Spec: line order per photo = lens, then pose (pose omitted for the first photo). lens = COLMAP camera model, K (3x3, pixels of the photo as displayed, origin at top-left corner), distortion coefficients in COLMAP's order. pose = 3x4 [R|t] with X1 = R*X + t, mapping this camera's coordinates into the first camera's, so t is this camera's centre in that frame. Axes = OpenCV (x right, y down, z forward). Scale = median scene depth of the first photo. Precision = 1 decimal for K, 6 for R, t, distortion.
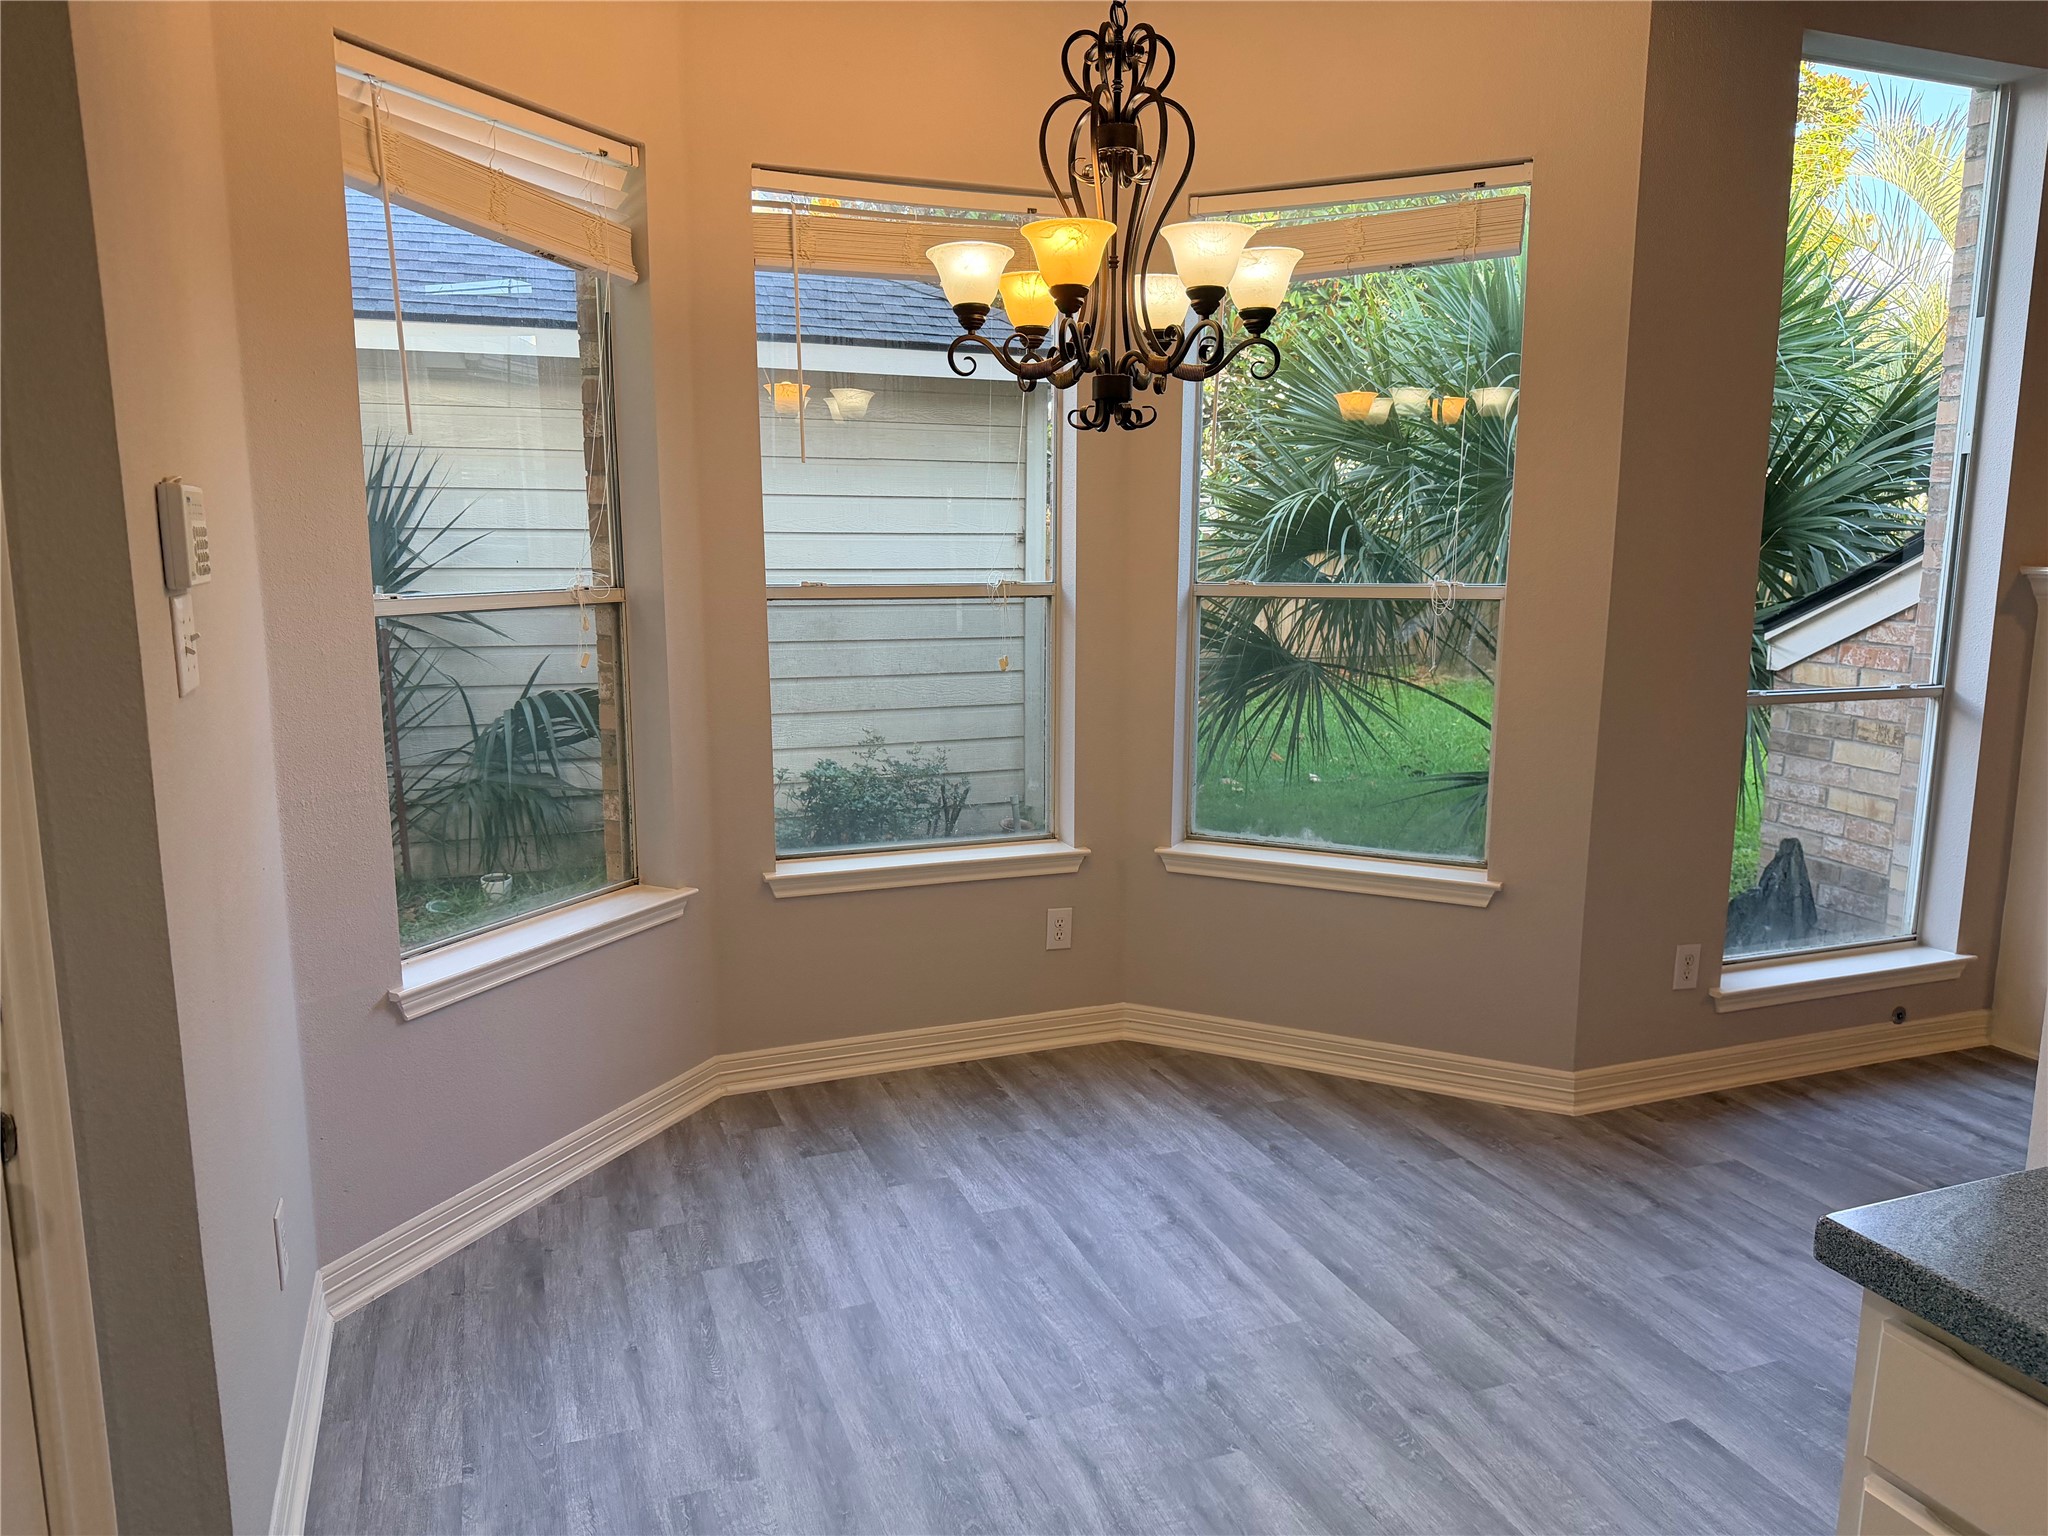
lens RADIAL K [[1438.2, 0, 991.8], [0, 1438.2, 782.3], [0, 0, 1]] dist [0.041252, -0.059256]
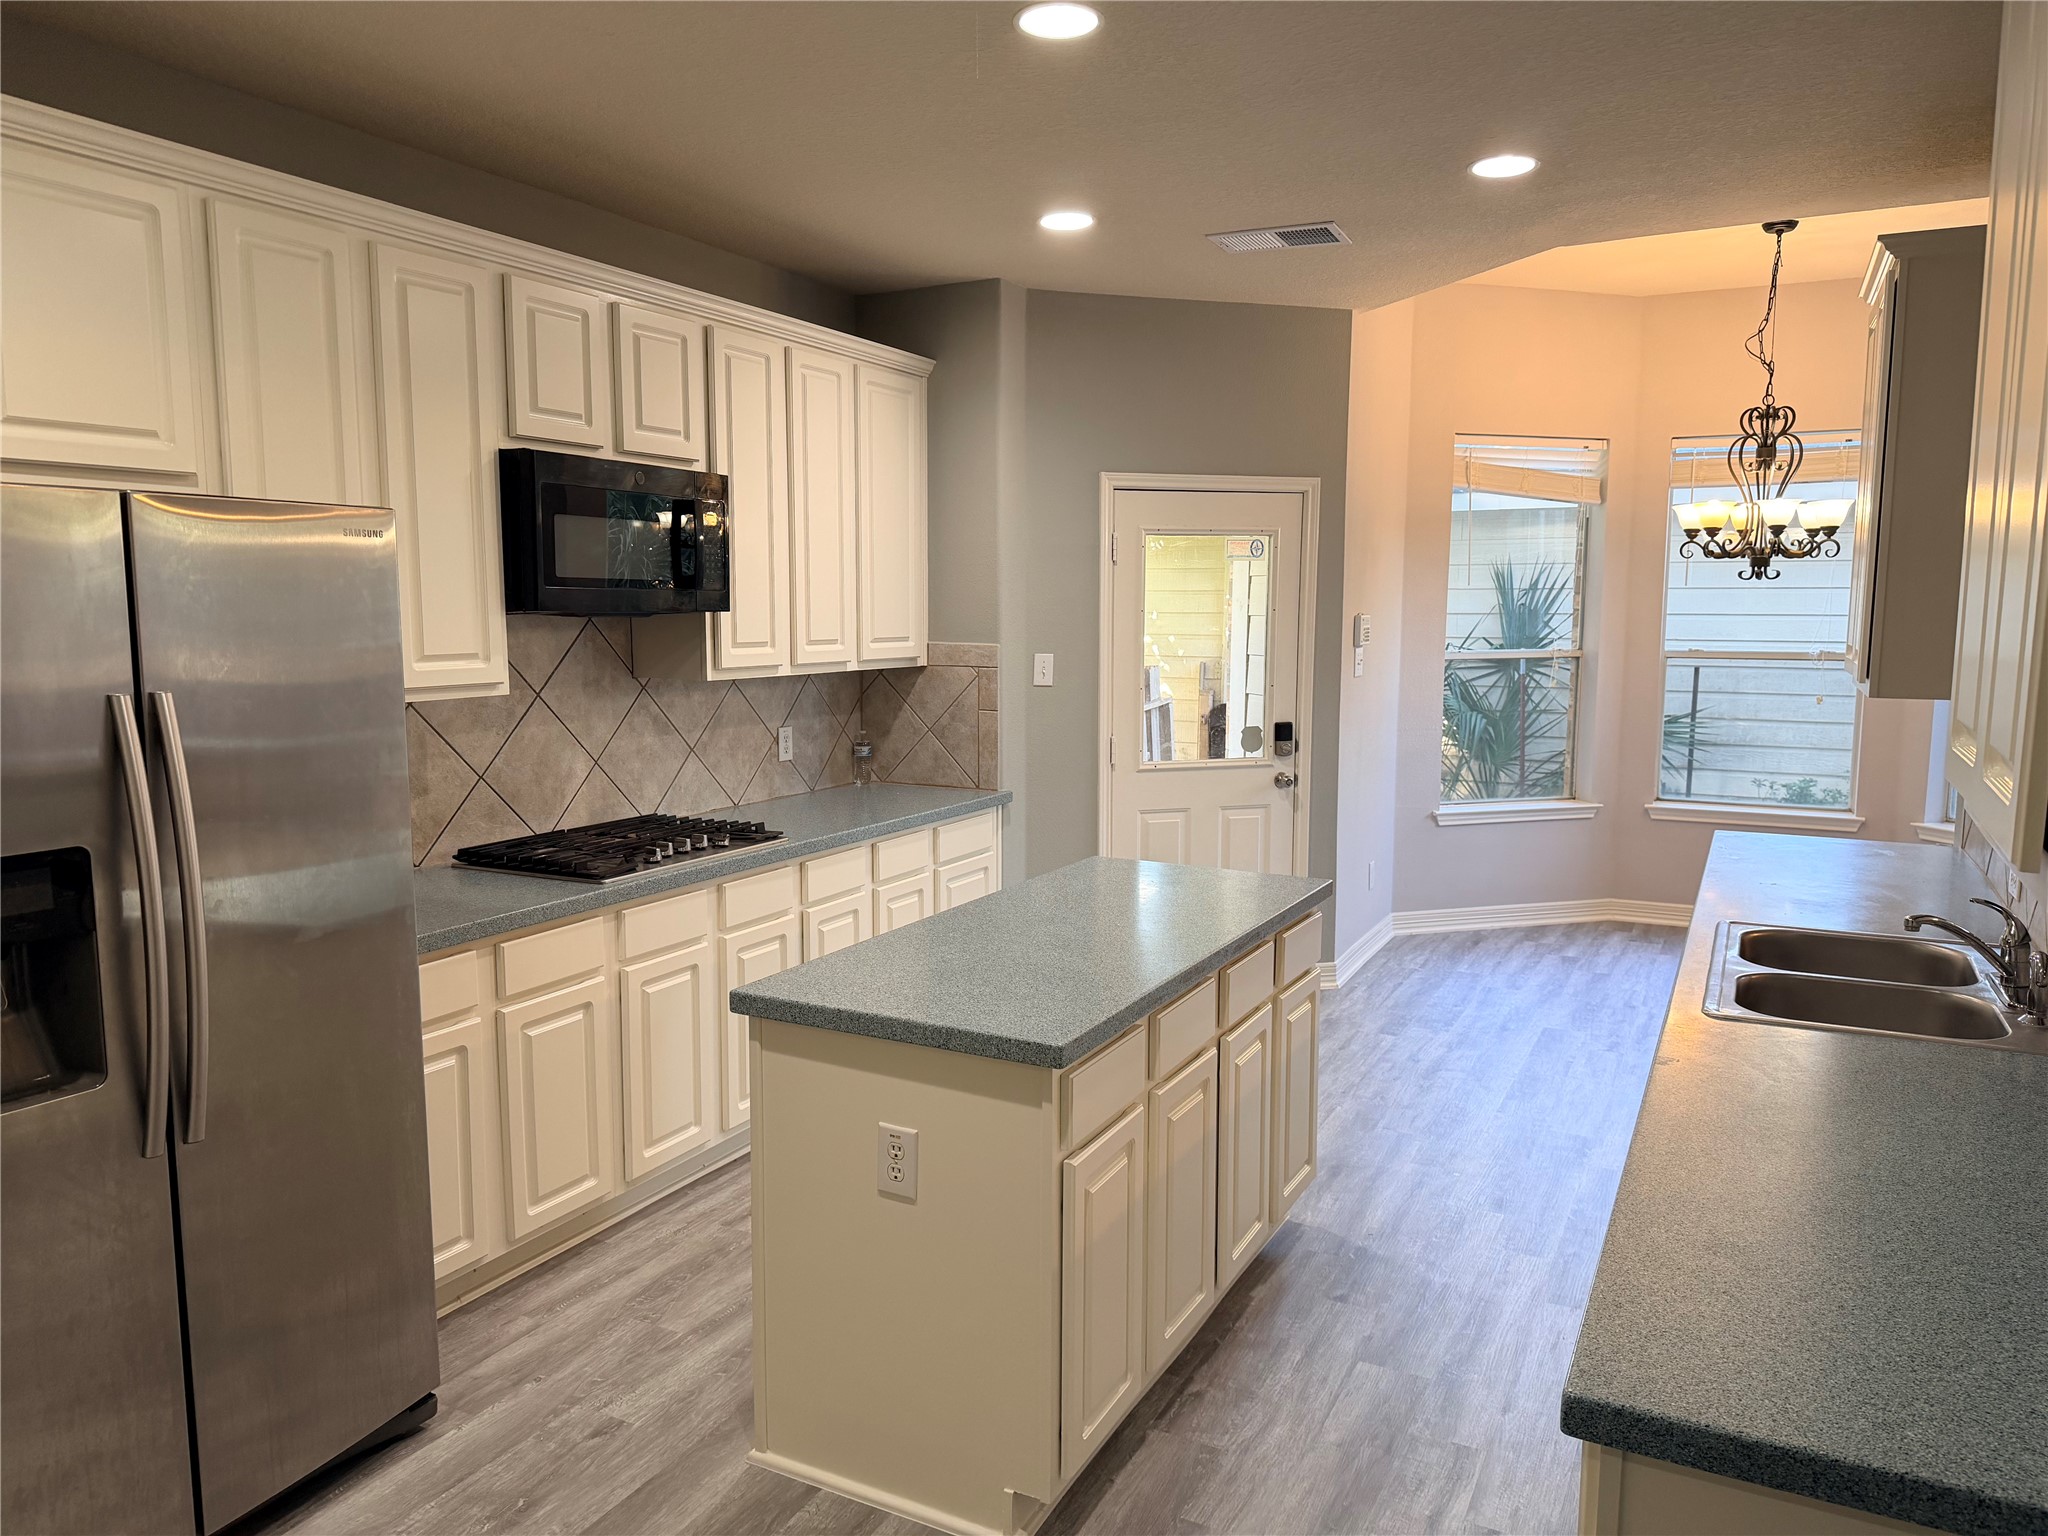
lens RADIAL K [[1438.2, 0, 1007.7], [0, 1438.2, 768.3], [0, 0, 1]] dist [0.041252, -0.059256]
pose [[0.673055, 0.084245, -0.734778, 0.898280], [-0.123589, 0.992333, 0.000568, 0.162441], [0.729193, 0.090428, 0.678307, -1.203153]]
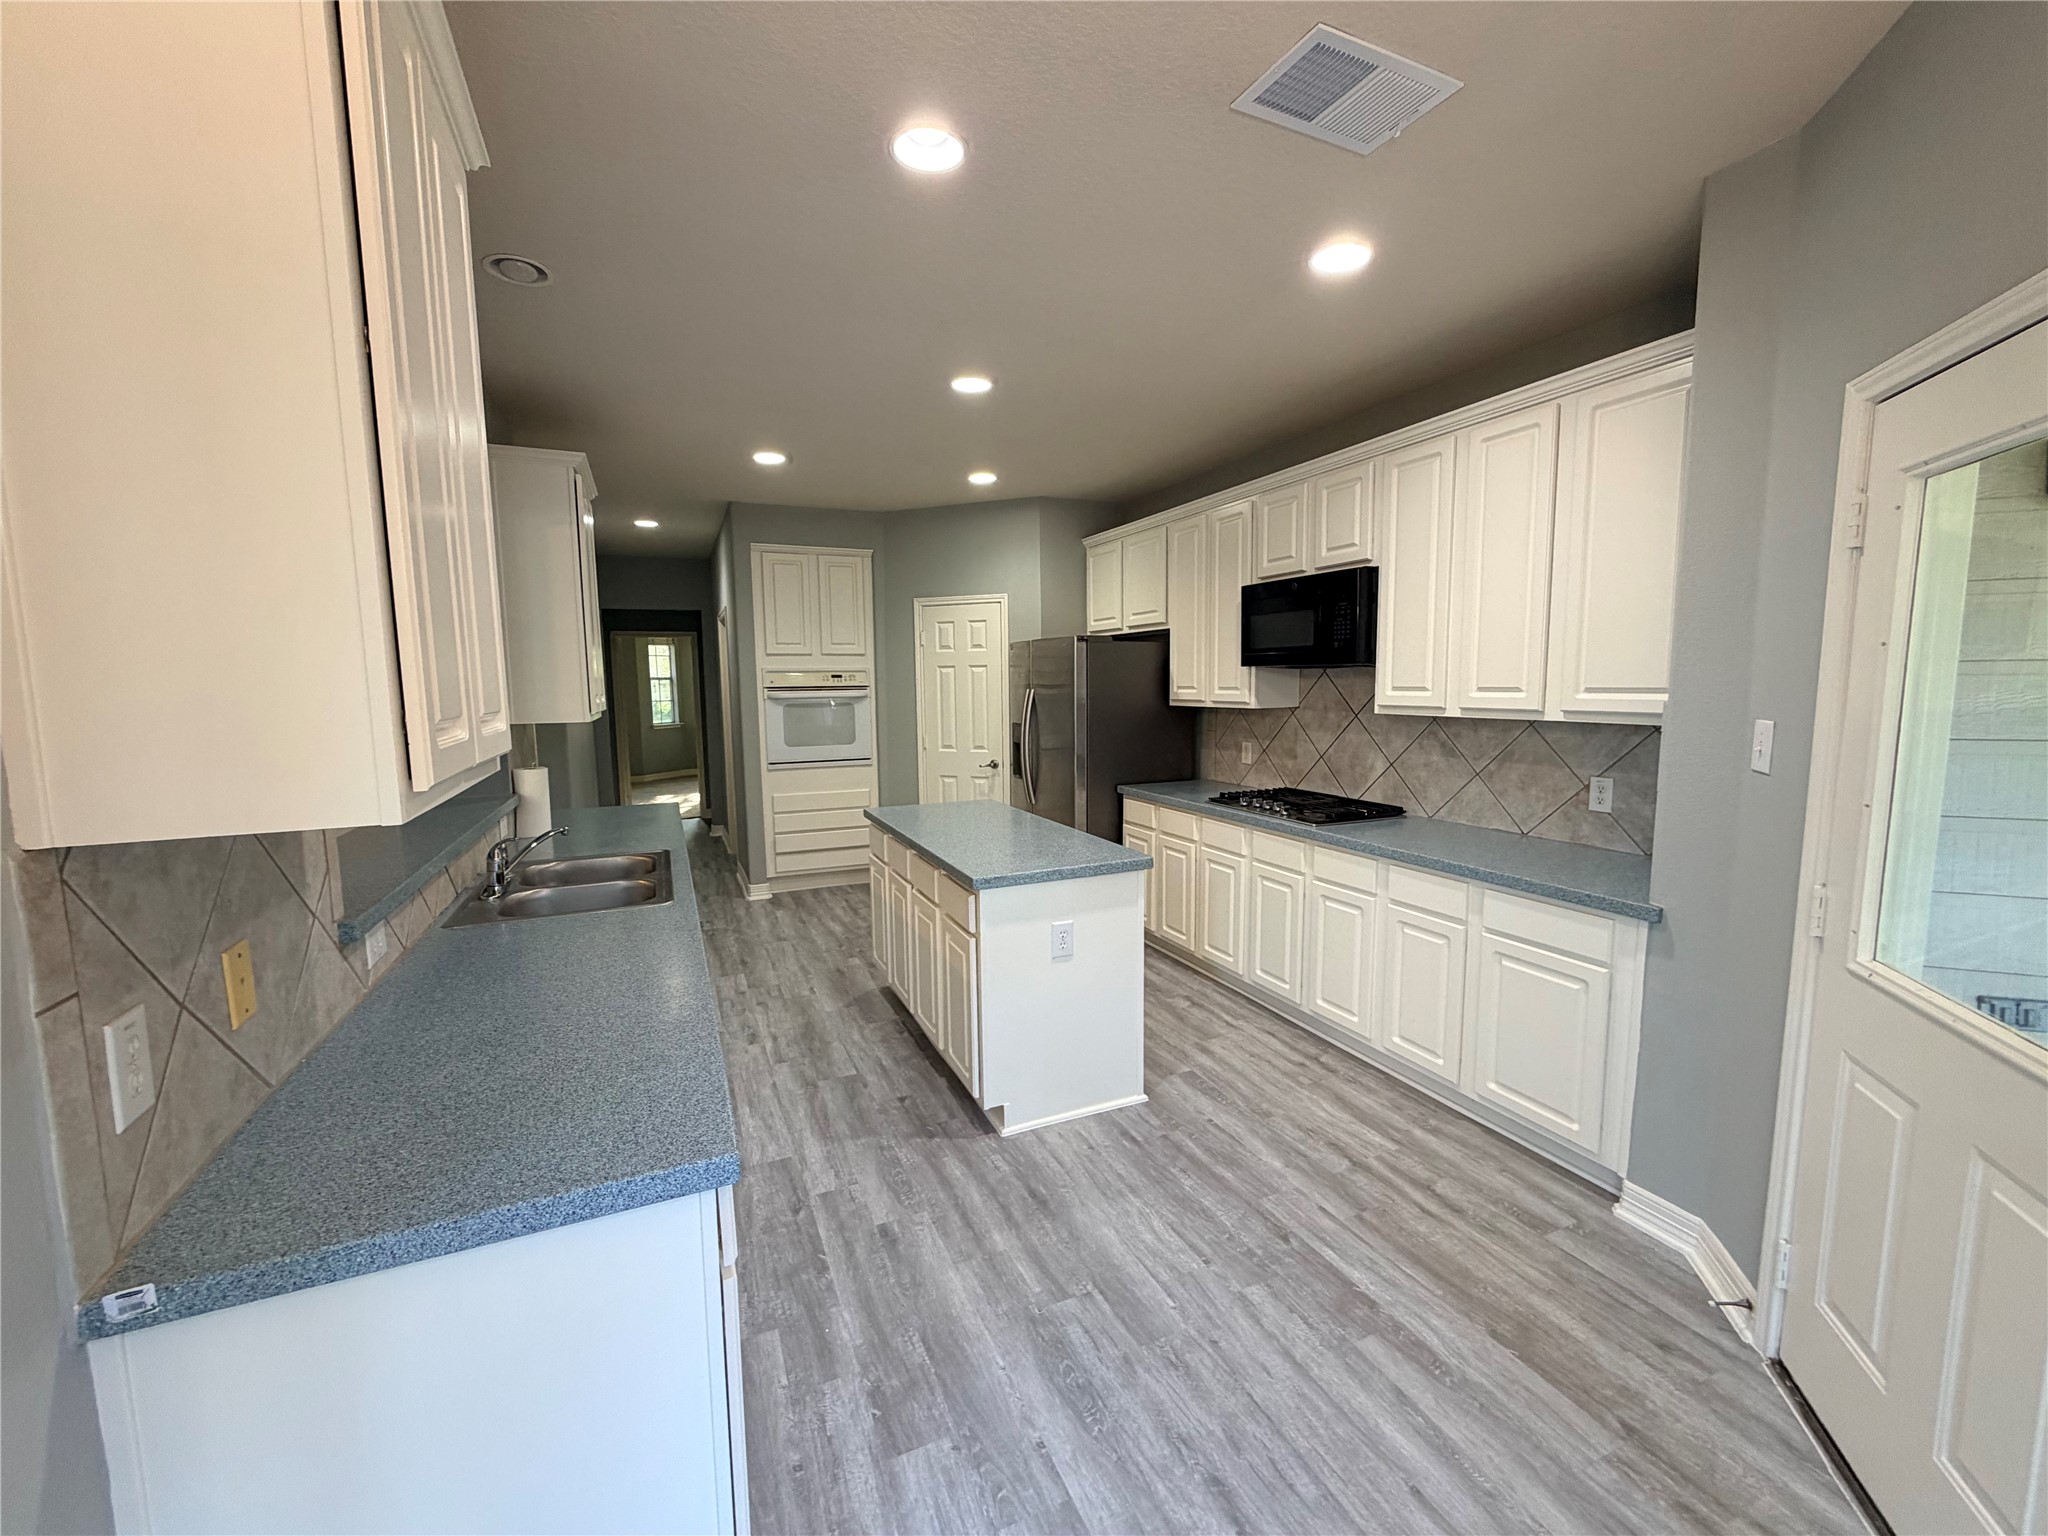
lens RADIAL K [[814.7, 0, 1022.7], [0, 814.7, 766.4], [0, 0, 1]] dist [-0.001112, 0.000634]
pose [[-0.997481, 0.016375, -0.069024, 0.151007], [-0.002799, 0.963152, 0.268942, -0.142364], [0.070884, 0.268458, -0.960680, 0.766468]]
